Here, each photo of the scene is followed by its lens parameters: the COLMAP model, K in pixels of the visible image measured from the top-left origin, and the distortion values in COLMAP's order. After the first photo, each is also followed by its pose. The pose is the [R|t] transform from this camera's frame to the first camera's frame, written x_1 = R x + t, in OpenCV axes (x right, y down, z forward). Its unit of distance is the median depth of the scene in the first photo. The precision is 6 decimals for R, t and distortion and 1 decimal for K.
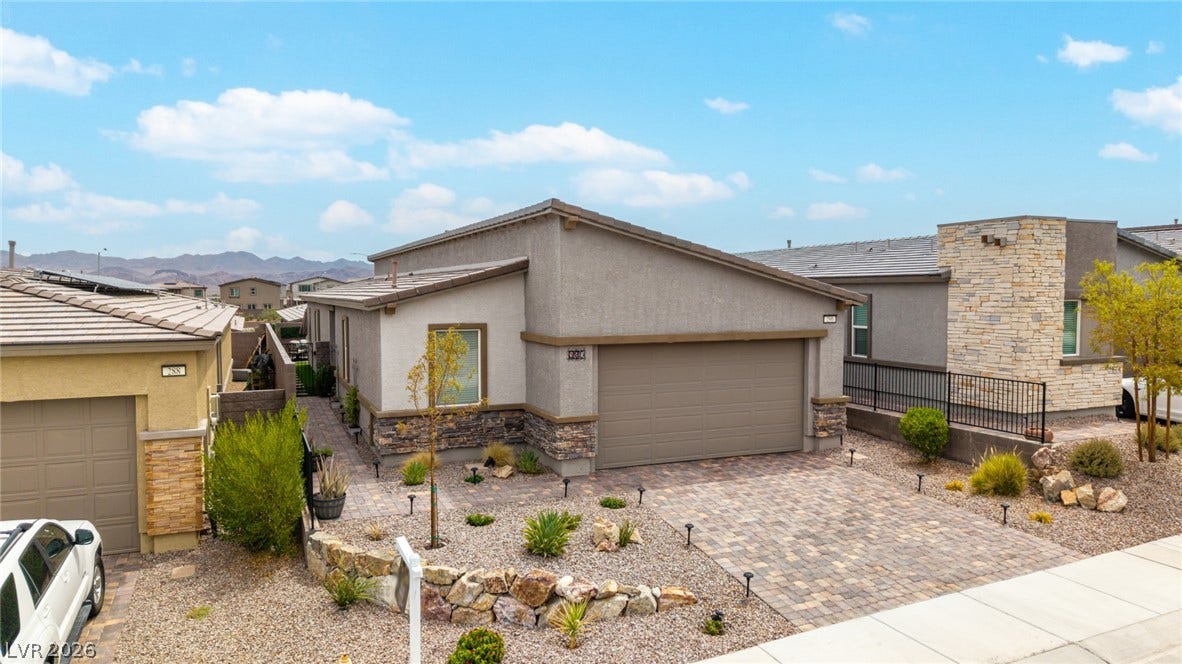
lens RADIAL K [[792.2, 0, 595.8], [0, 792.2, 334.5], [0, 0, 1]] dist [0.000617, -0.001285]
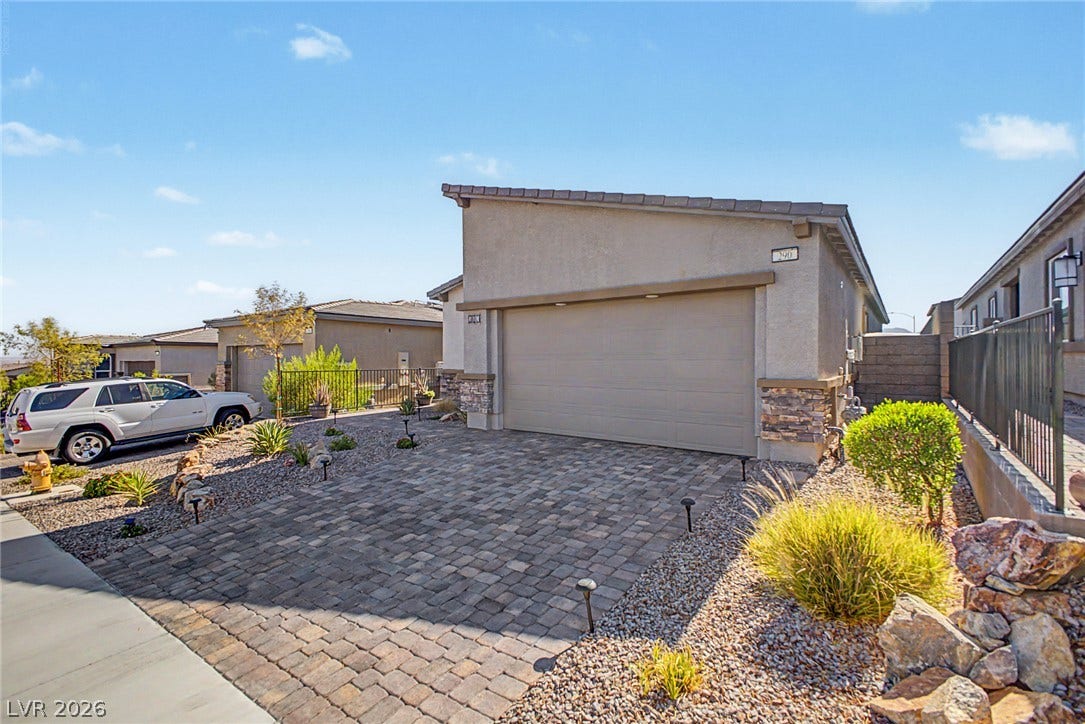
lens RADIAL K [[486.2, 0, 542.5], [0, 486.2, 362.0], [0, 0, 1]] dist [0.019345, 0.000013]
pose [[0.502467, 0.008198, -0.864557, 0.619591], [-0.046131, 0.998785, -0.017340, 0.094397], [0.863365, 0.048596, 0.502235, 0.738449]]
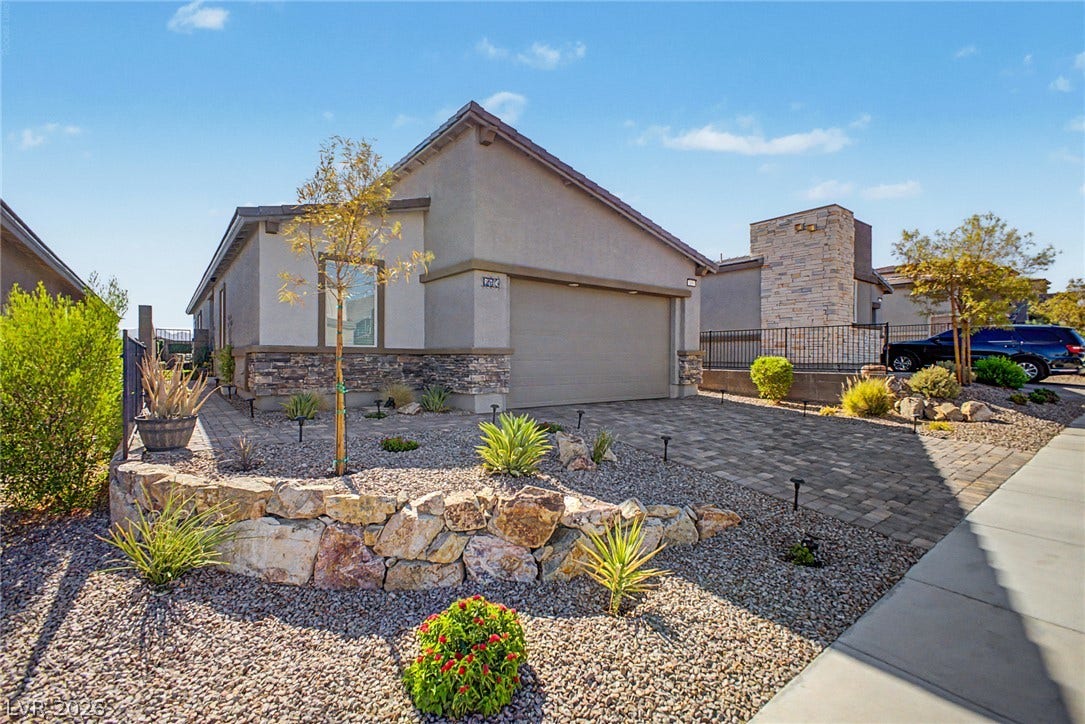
lens RADIAL K [[485.8, 0, 542.5], [0, 485.8, 362.0], [0, 0, 1]] dist [0.006746, -0.000258]
pose [[0.967869, 0.003916, 0.251423, -0.109669], [0.008282, 0.998840, -0.047439, 0.148426], [-0.251317, 0.047997, 0.966714, 0.428020]]
